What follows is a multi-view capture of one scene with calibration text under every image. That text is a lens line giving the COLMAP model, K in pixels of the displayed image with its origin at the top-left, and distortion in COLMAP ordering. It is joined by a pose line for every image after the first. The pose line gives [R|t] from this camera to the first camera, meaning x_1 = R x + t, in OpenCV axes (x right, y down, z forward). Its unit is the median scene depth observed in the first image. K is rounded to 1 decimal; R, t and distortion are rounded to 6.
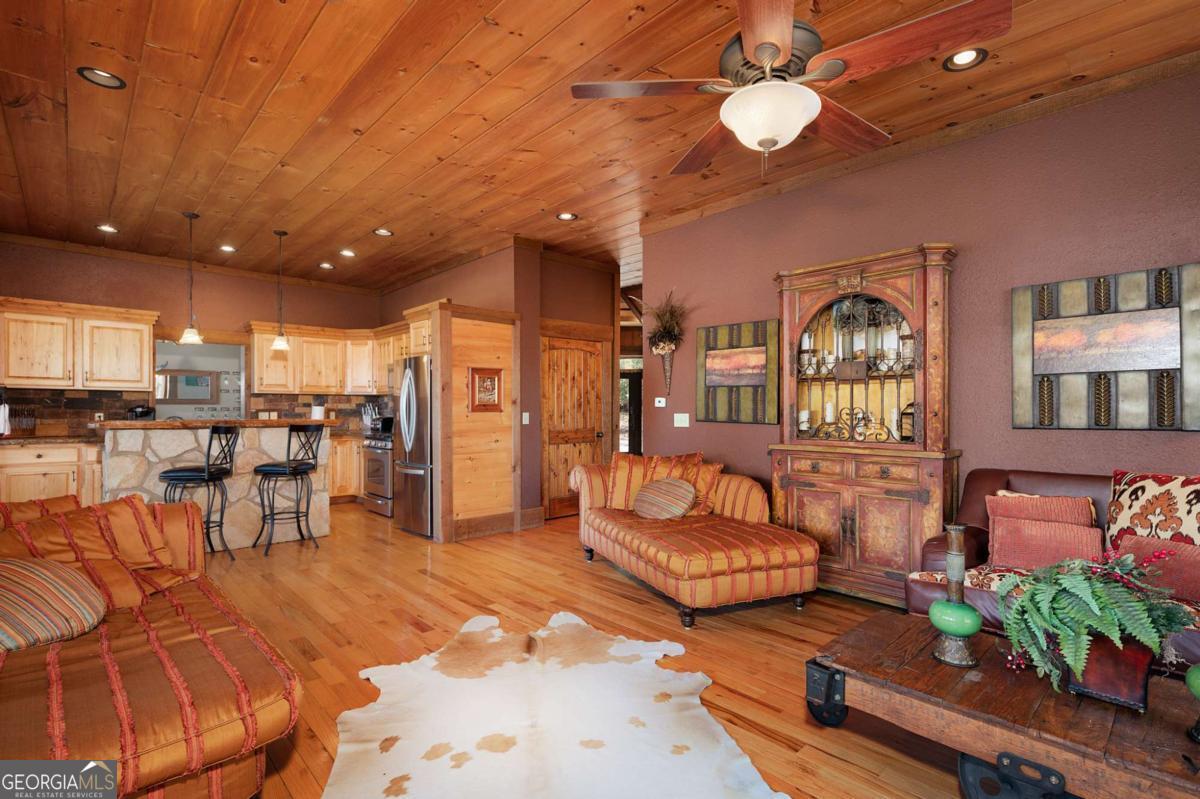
lens RADIAL K [[552.8, 0, 590.6], [0, 552.8, 409.5], [0, 0, 1]] dist [-0.005612, 0.001657]
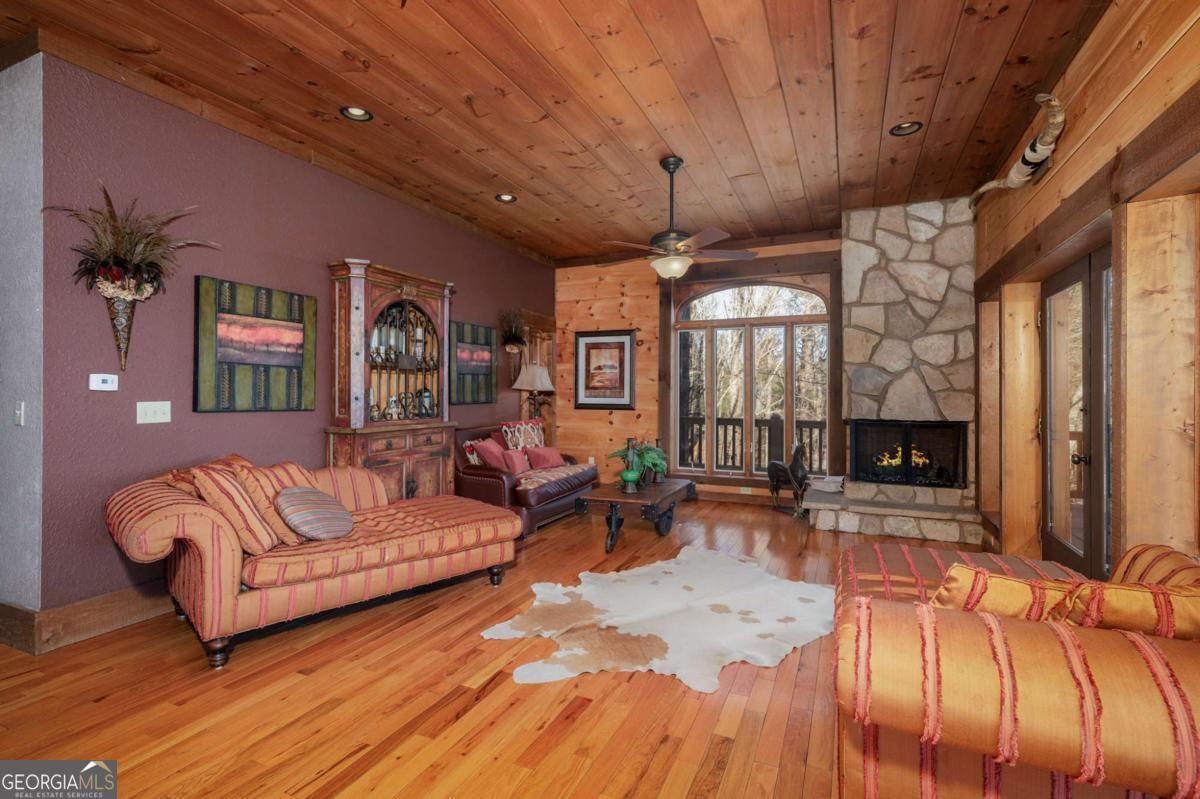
lens RADIAL K [[552.8, 0, 598.7], [0, 552.8, 395.8], [0, 0, 1]] dist [-0.005612, 0.001657]
pose [[-0.387373, -0.011198, 0.921855, -0.696836], [-0.005114, 0.999937, 0.009998, -0.009133], [-0.921909, -0.000841, -0.387406, 0.903619]]
